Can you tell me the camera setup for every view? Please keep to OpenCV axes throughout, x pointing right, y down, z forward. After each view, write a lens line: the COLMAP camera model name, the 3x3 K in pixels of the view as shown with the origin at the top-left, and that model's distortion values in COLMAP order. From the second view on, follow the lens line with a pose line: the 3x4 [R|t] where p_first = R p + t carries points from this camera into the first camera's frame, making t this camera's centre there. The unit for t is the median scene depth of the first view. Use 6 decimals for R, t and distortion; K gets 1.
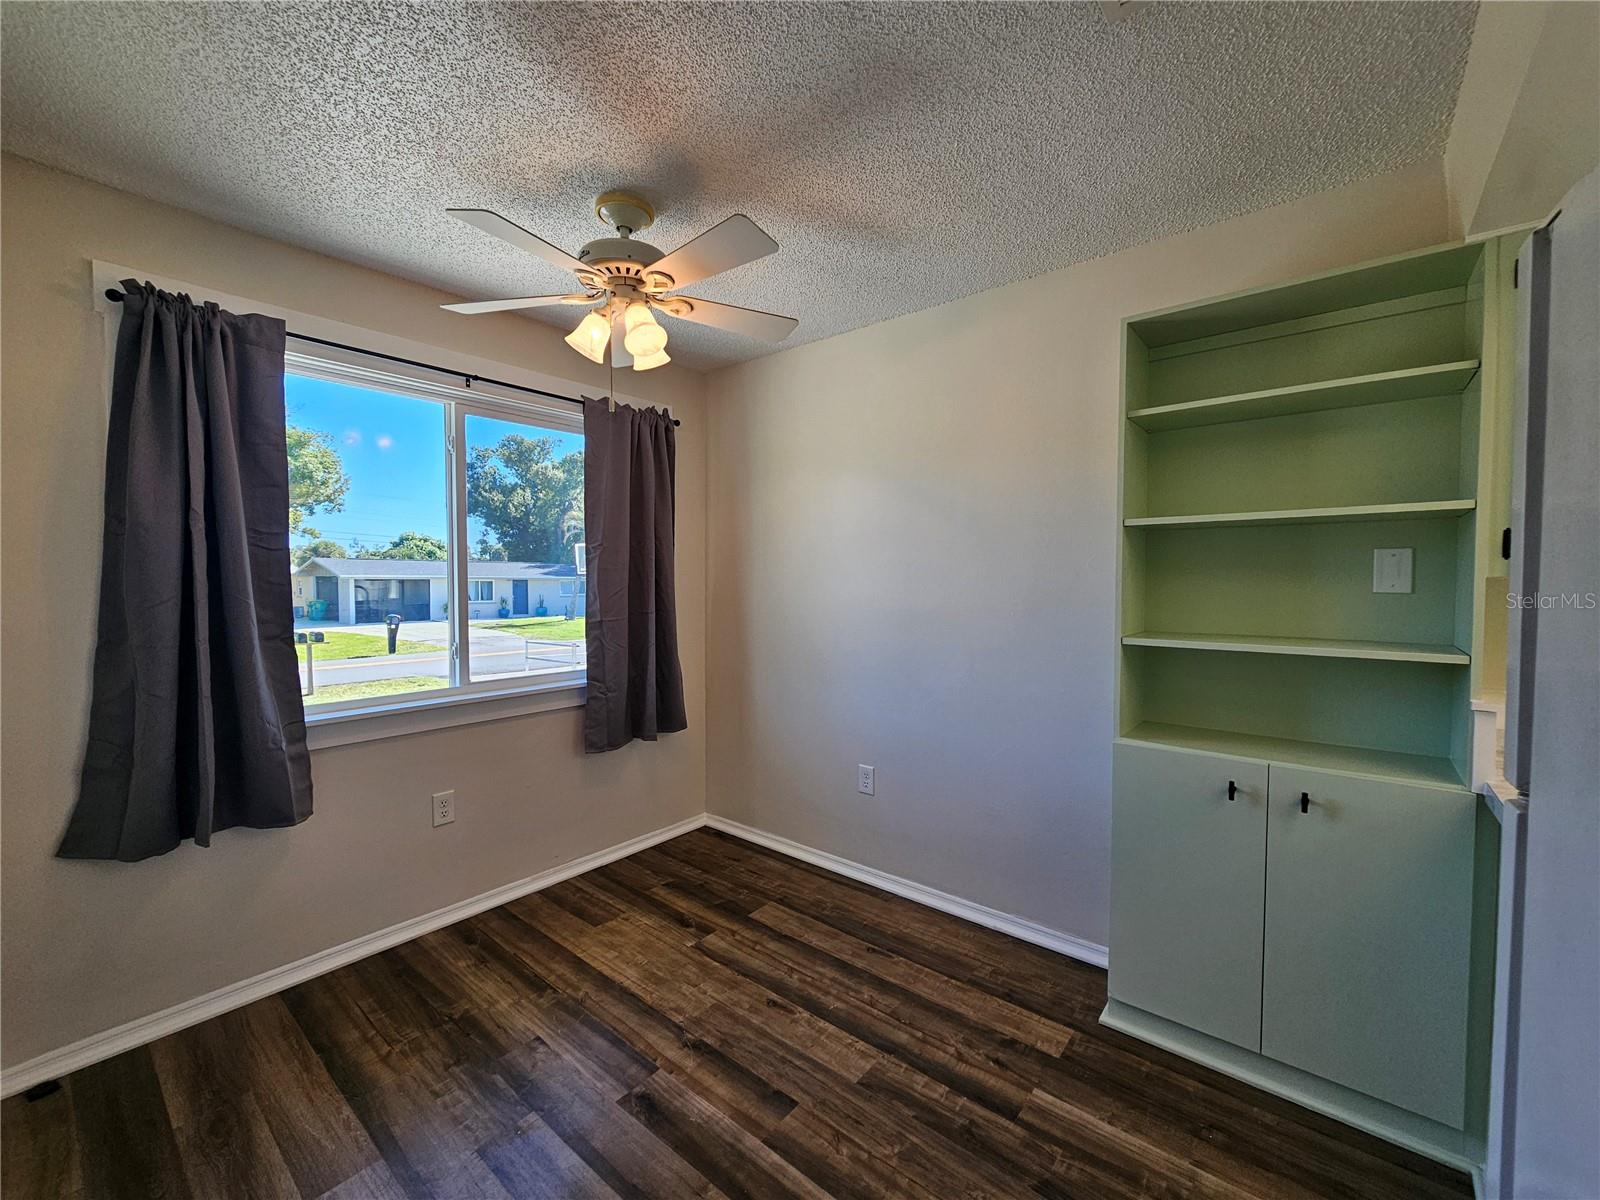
lens RADIAL K [[653.7, 0, 790.4], [0, 653.7, 599.9], [0, 0, 1]] dist [0.000734, -0.000256]
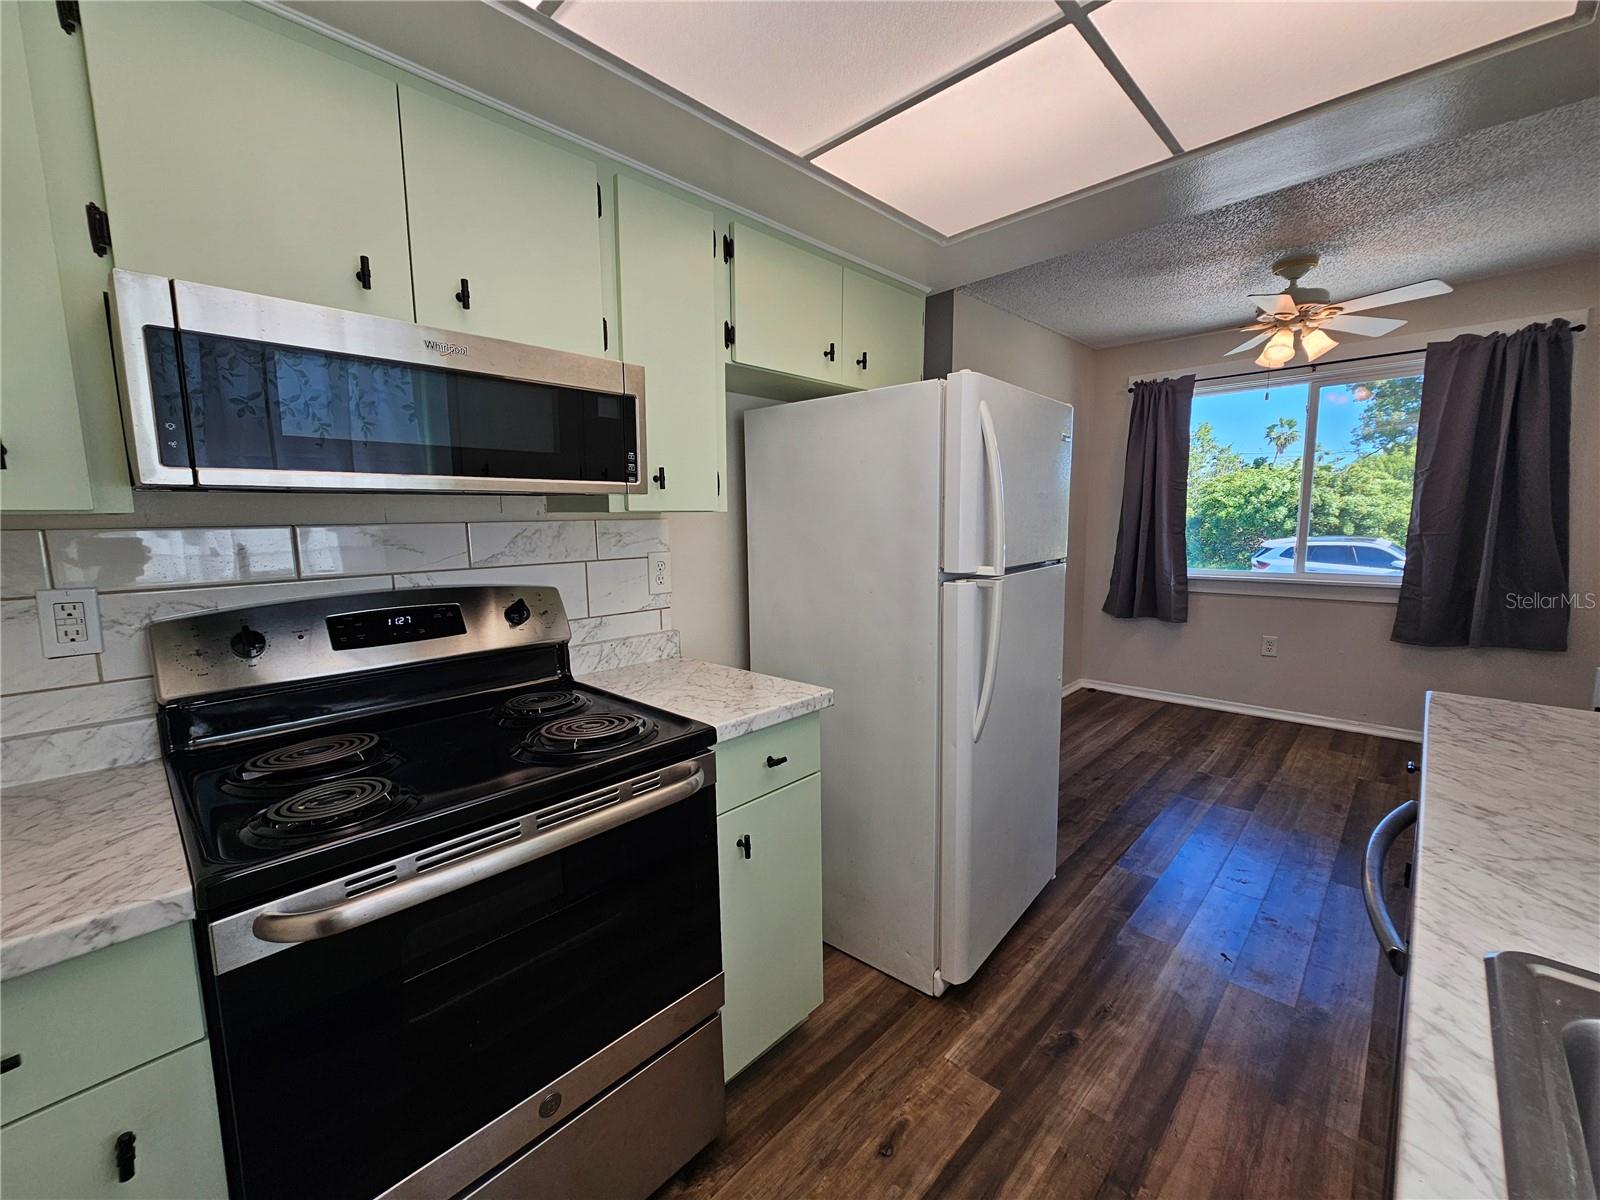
lens RADIAL K [[653.7, 0, 798.3], [0, 653.7, 603.6], [0, 0, 1]] dist [0.000734, -0.000256]
pose [[-0.068593, 0.129030, -0.989266, 1.464832], [-0.016357, 0.991322, 0.130432, 0.029601], [0.997511, 0.025128, -0.065887, -0.066930]]
